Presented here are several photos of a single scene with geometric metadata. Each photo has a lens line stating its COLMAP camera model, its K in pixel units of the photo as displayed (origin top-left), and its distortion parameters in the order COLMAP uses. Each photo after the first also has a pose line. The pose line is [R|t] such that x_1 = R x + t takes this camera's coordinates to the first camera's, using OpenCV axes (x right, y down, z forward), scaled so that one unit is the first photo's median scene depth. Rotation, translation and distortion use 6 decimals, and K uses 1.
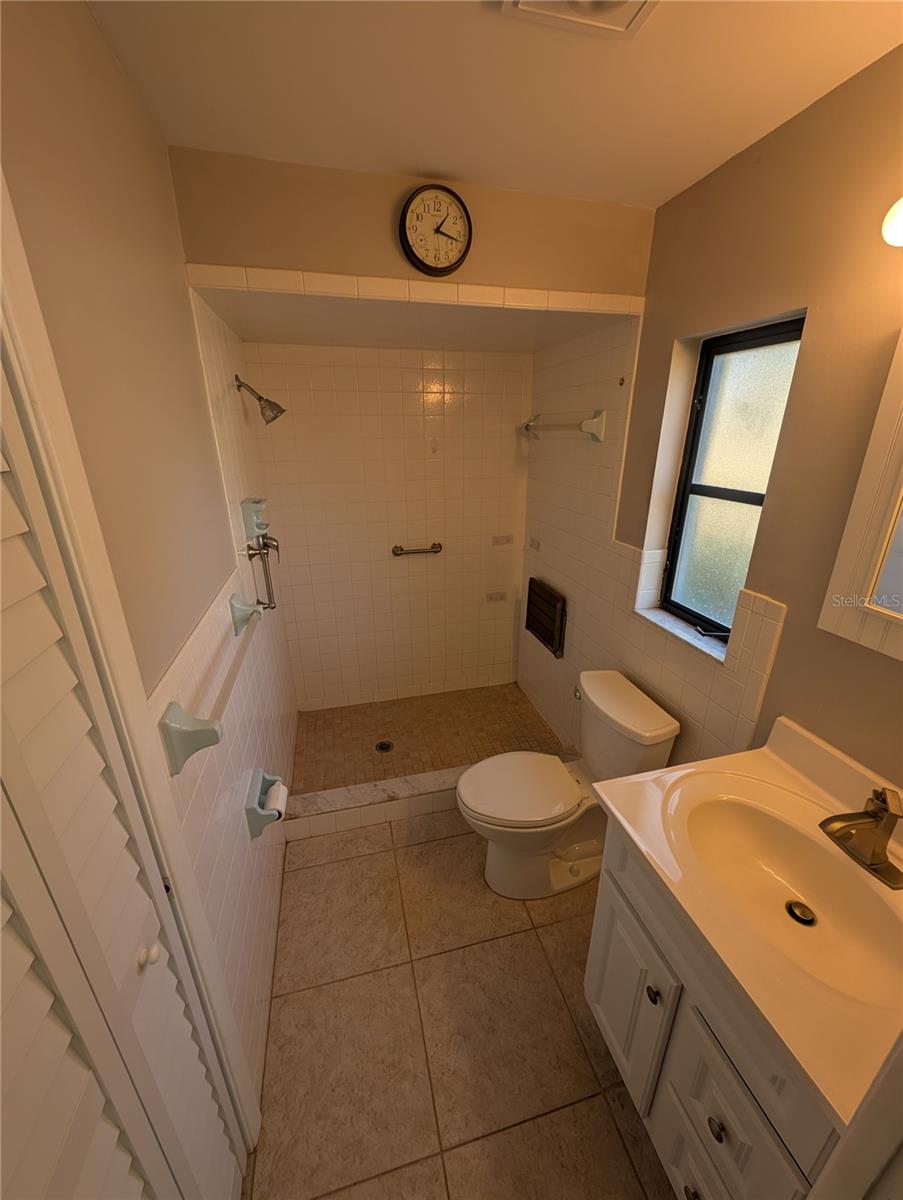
lens RADIAL K [[452.8, 0, 450.4], [0, 452.8, 599.5], [0, 0, 1]] dist [0.007851, -0.003506]
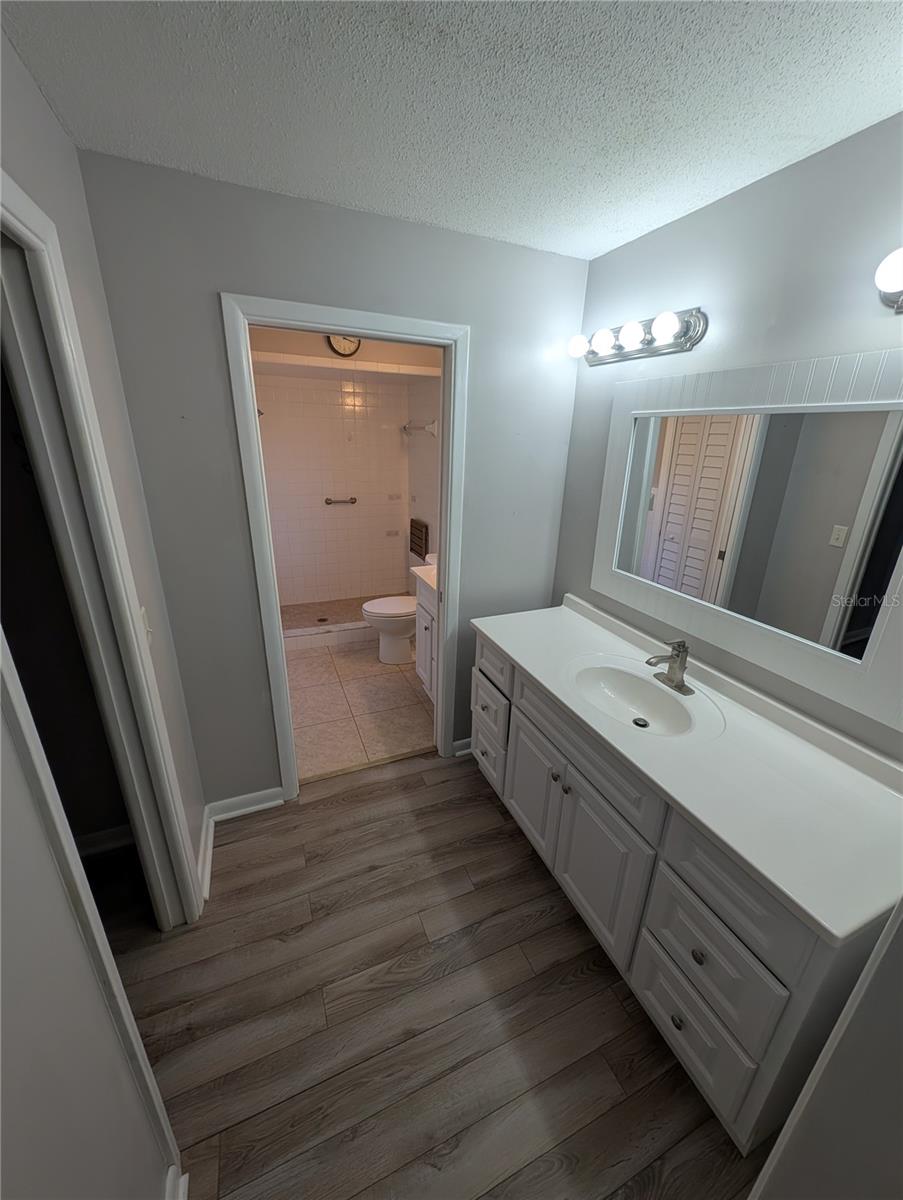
lens RADIAL K [[452.8, 0, 452.0], [0, 452.8, 597.0], [0, 0, 1]] dist [0.007851, -0.003506]
pose [[0.987746, -0.020846, 0.154669, 0.066648], [0.021592, 0.999762, -0.003145, 0.266527], [-0.154567, 0.006446, 0.987961, -0.709305]]
